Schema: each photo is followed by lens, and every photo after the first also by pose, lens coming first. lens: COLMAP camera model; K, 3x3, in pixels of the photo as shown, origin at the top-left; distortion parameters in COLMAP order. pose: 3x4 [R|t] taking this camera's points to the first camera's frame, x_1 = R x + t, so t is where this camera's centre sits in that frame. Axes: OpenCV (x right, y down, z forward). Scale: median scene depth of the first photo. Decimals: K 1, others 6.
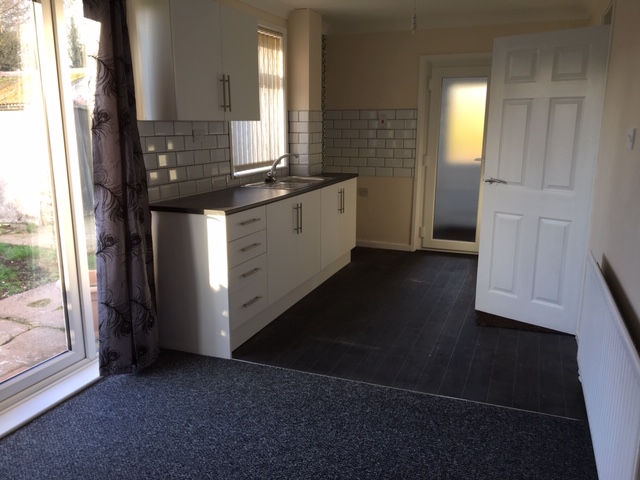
lens RADIAL K [[535.3, 0, 320.1], [0, 535.3, 240.6], [0, 0, 1]] dist [0.073302, -0.101555]
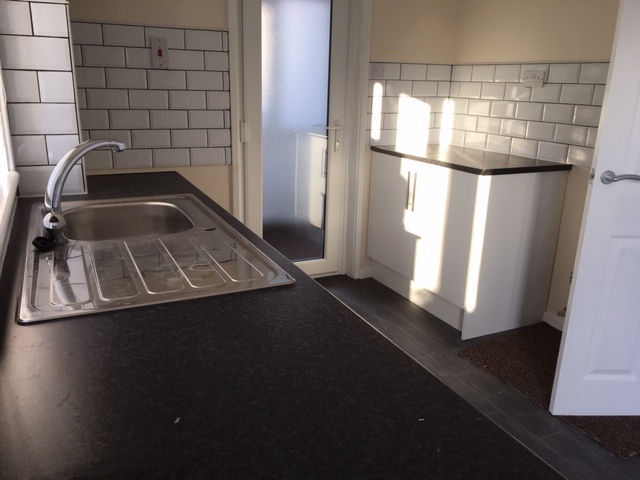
lens RADIAL K [[535.3, 0, 319.7], [0, 535.3, 240.0], [0, 0, 1]] dist [0.073302, -0.101555]
pose [[0.681261, -0.191869, 0.706449, -0.158213], [0.130632, 0.981414, 0.140574, -0.107789], [-0.720291, -0.003482, 0.693663, 0.566714]]
